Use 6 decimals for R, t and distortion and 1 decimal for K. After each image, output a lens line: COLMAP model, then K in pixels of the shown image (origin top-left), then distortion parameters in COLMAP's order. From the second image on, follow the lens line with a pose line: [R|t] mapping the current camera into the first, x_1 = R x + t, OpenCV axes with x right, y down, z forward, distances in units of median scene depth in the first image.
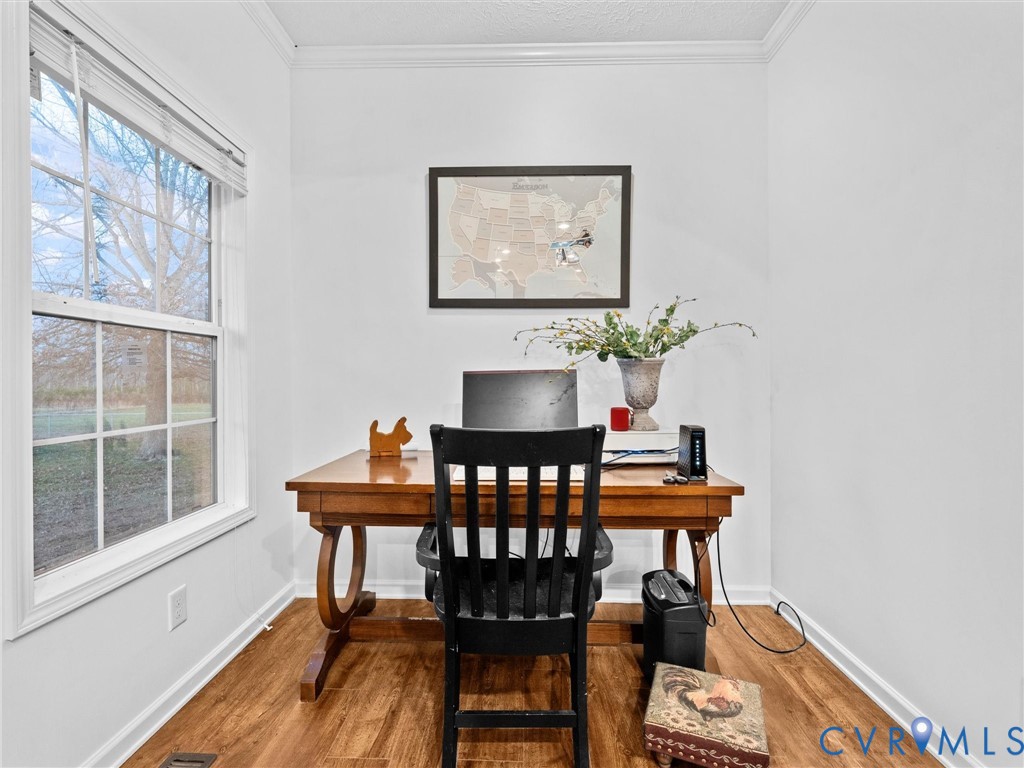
lens RADIAL K [[480.1, 0, 505.2], [0, 480.1, 379.2], [0, 0, 1]] dist [0.000898, 0.000435]
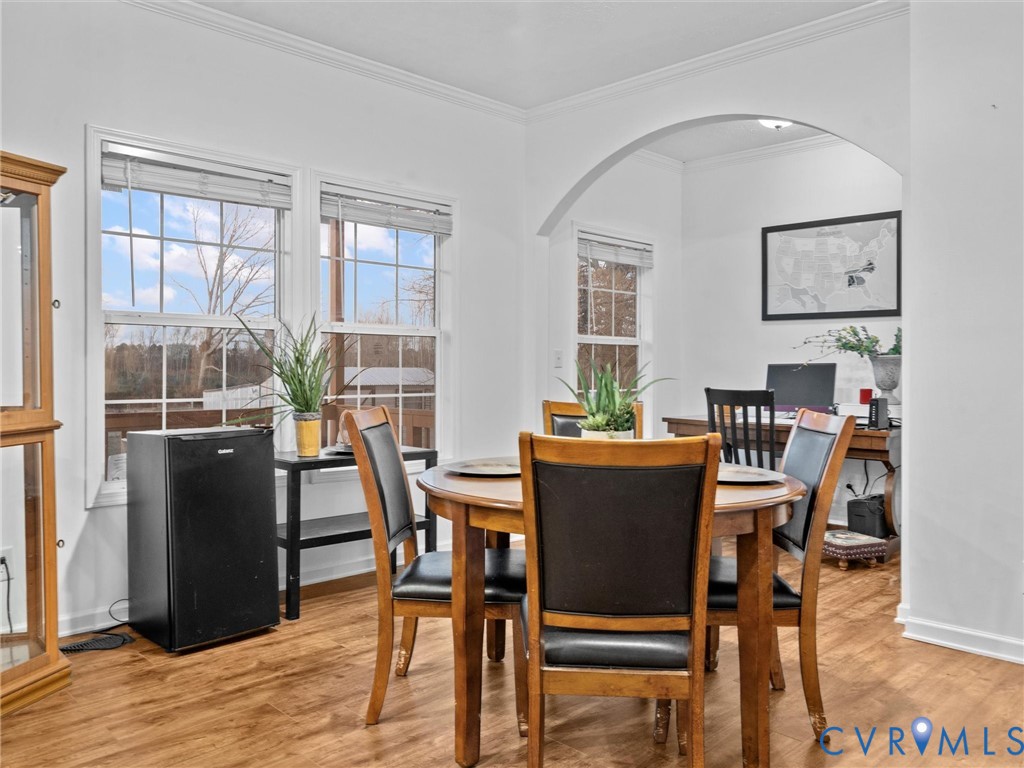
lens RADIAL K [[815.0, 0, 509.6], [0, 815.0, 368.3], [0, 0, 1]] dist [-0.002591, -0.001307]
pose [[0.729362, 0.007821, -0.684083, 1.009460], [-0.009821, 0.999951, 0.000961, 0.003418], [0.684058, 0.006017, 0.729403, -1.388449]]
